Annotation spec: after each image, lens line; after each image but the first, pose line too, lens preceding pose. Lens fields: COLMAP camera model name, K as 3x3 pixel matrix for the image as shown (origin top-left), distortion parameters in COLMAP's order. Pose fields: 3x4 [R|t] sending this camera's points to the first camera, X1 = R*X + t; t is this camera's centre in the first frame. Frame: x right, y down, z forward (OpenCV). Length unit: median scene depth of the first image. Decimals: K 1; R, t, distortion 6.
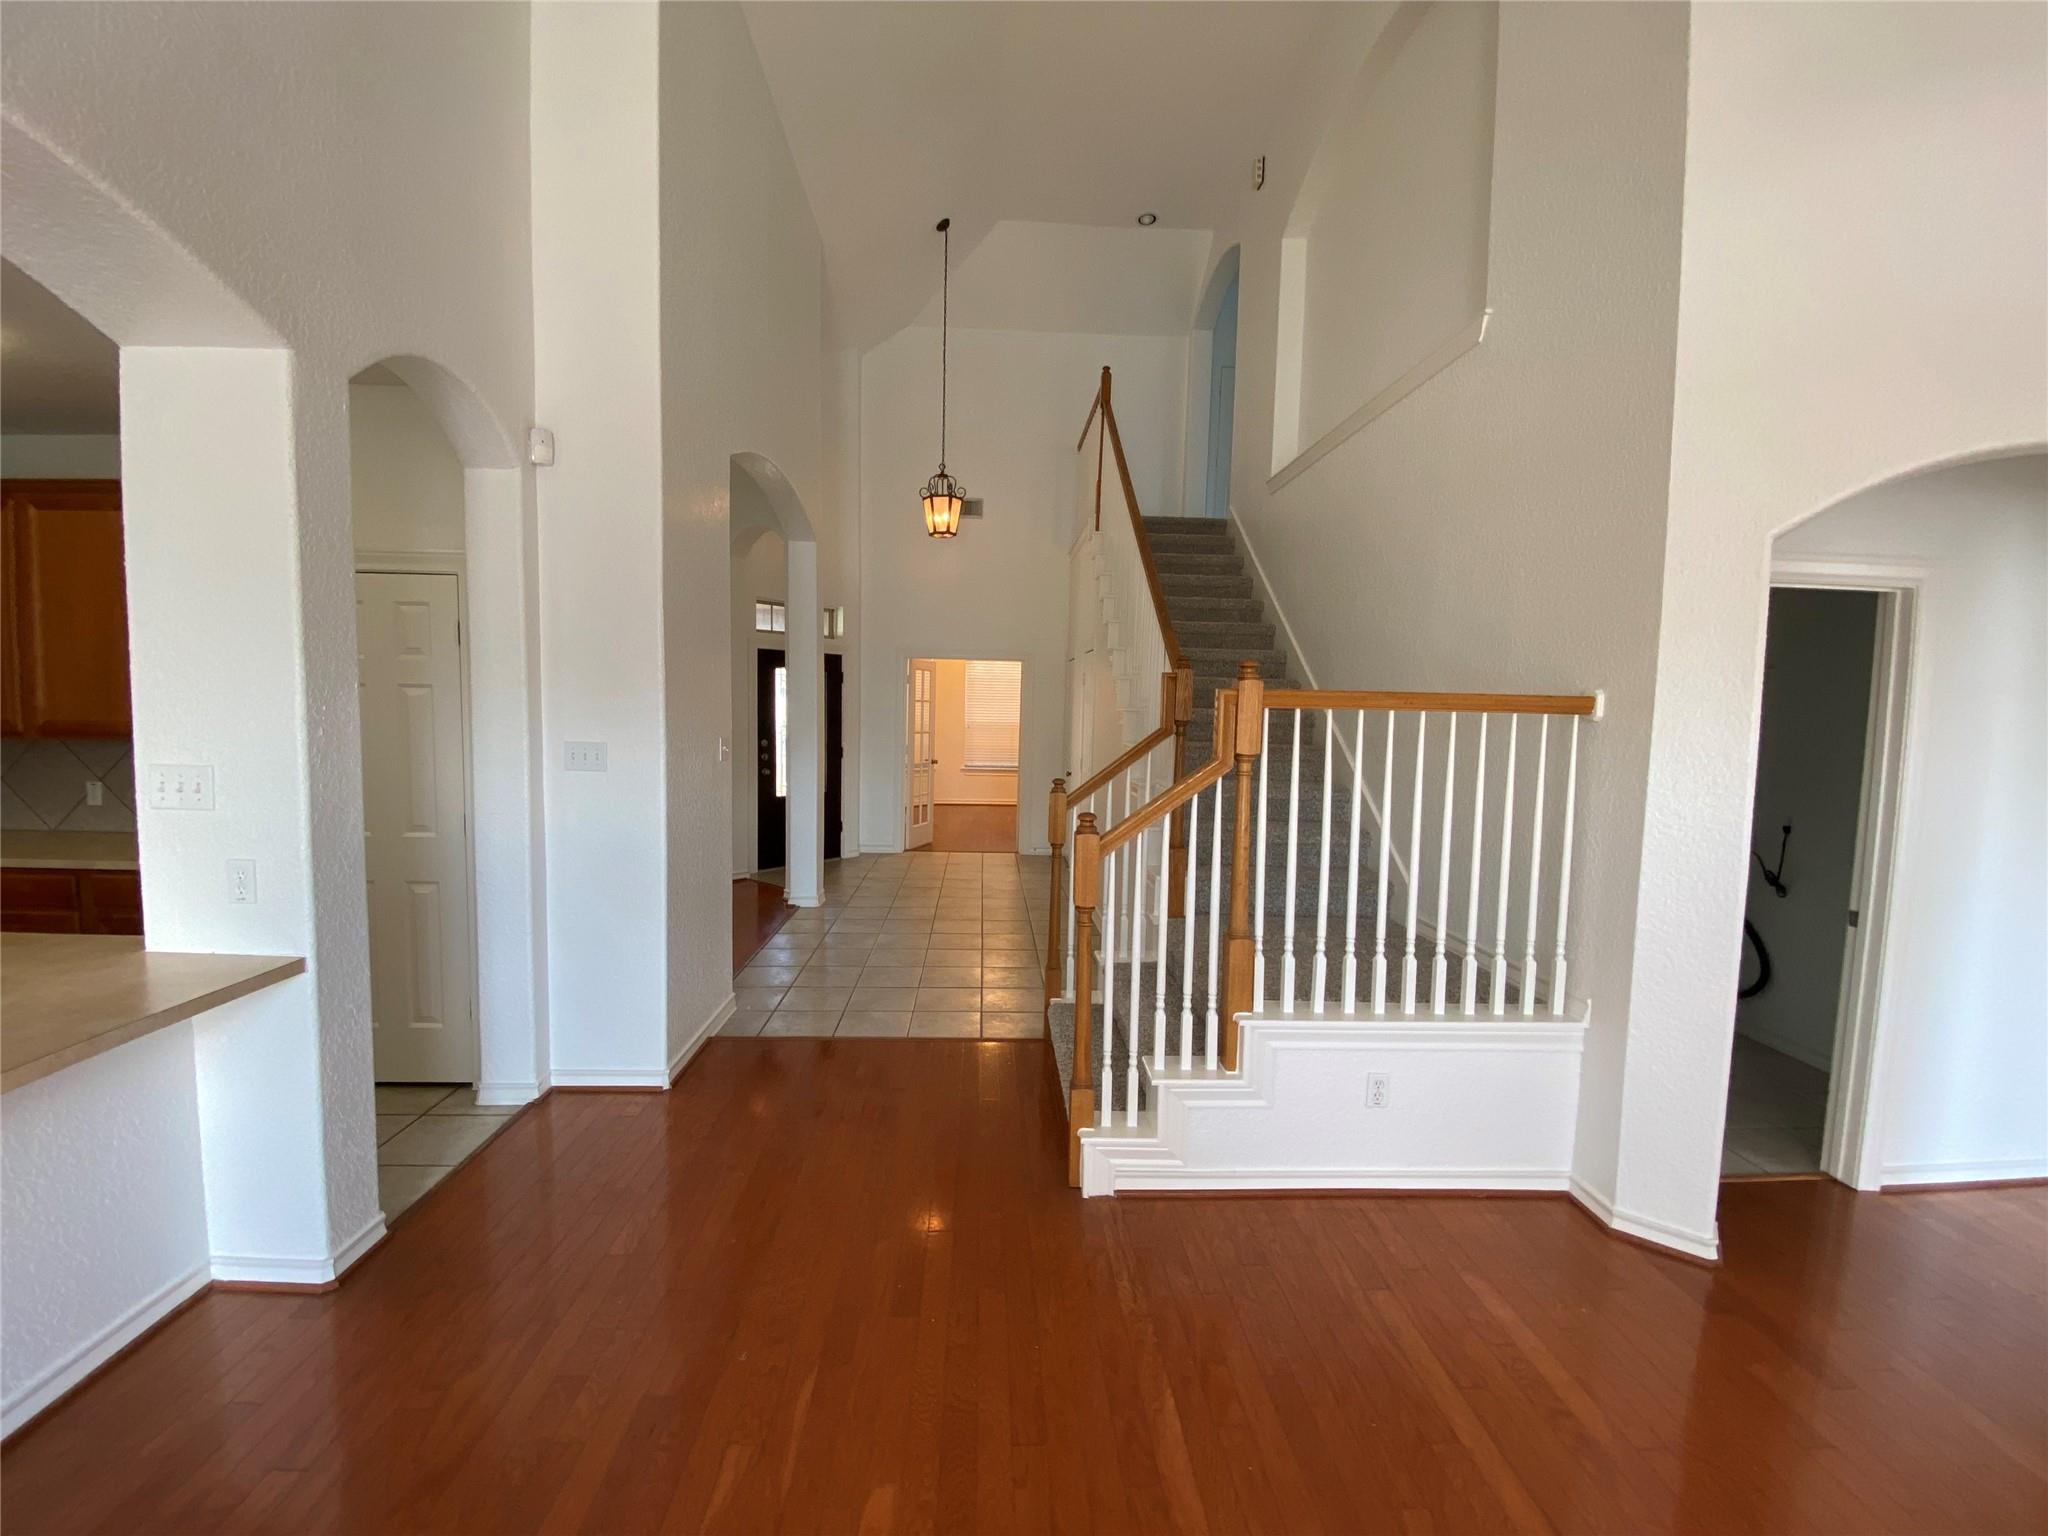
lens RADIAL K [[814.3, 0, 1004.3], [0, 814.3, 761.1], [0, 0, 1]] dist [-0.001673, -0.008669]
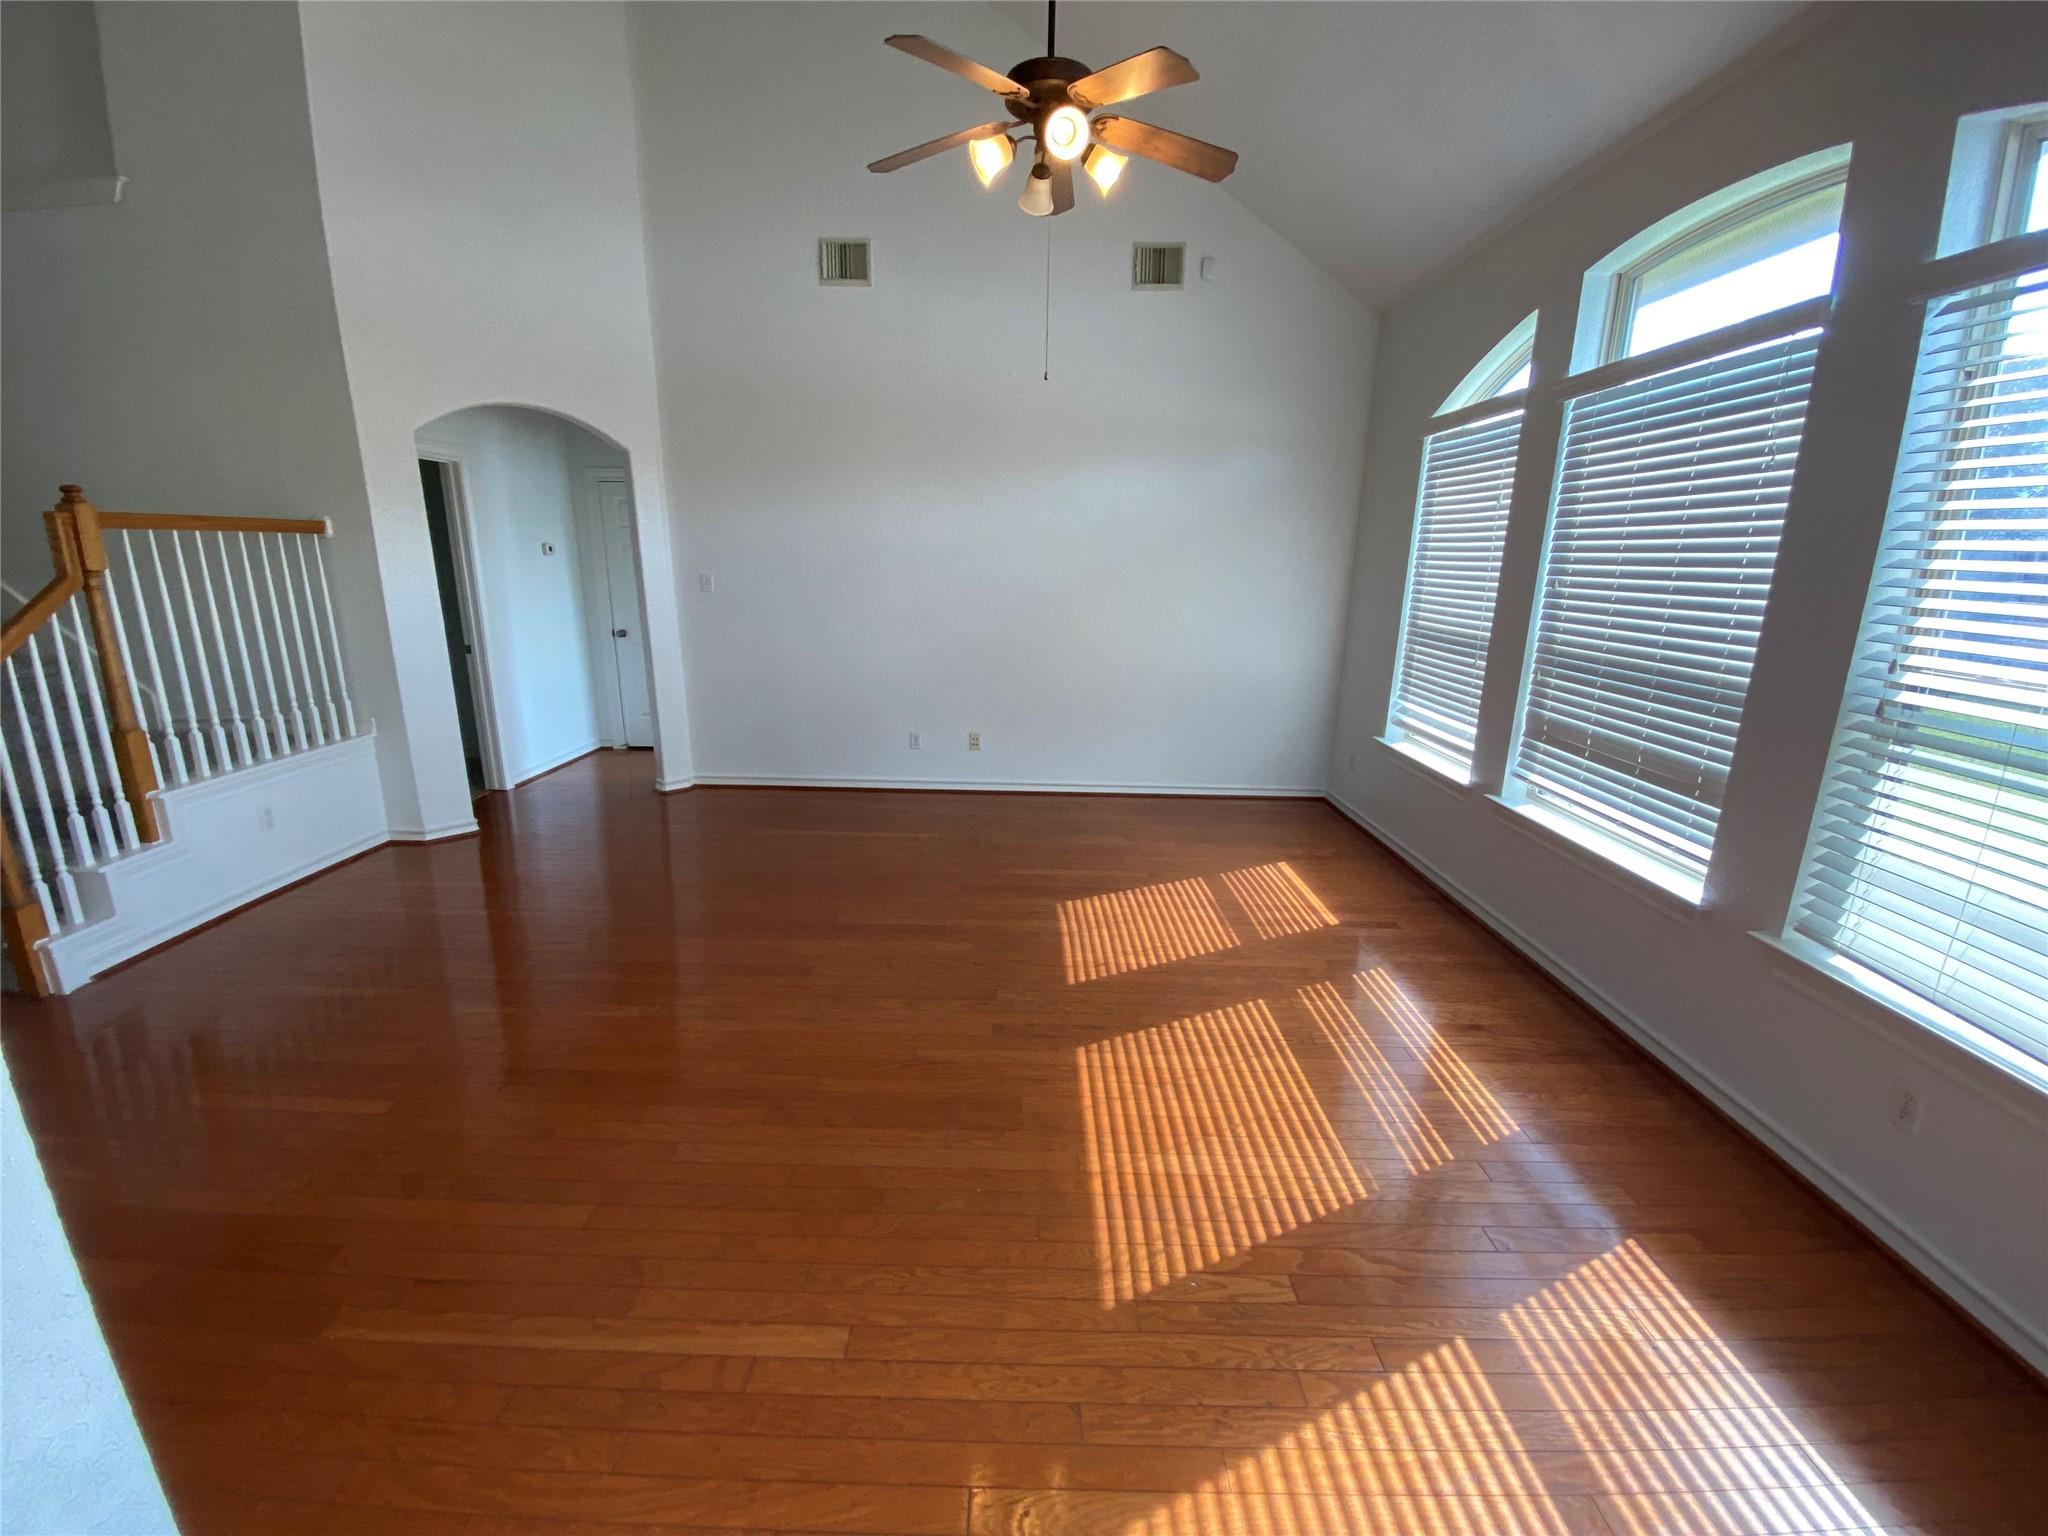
lens RADIAL K [[814.3, 0, 1004.3], [0, 814.3, 761.1], [0, 0, 1]] dist [-0.001673, -0.008669]
pose [[0.050026, -0.272164, 0.960950, -0.771415], [0.063825, 0.961059, 0.268872, 0.025820], [-0.996706, 0.047882, 0.065449, -0.337899]]
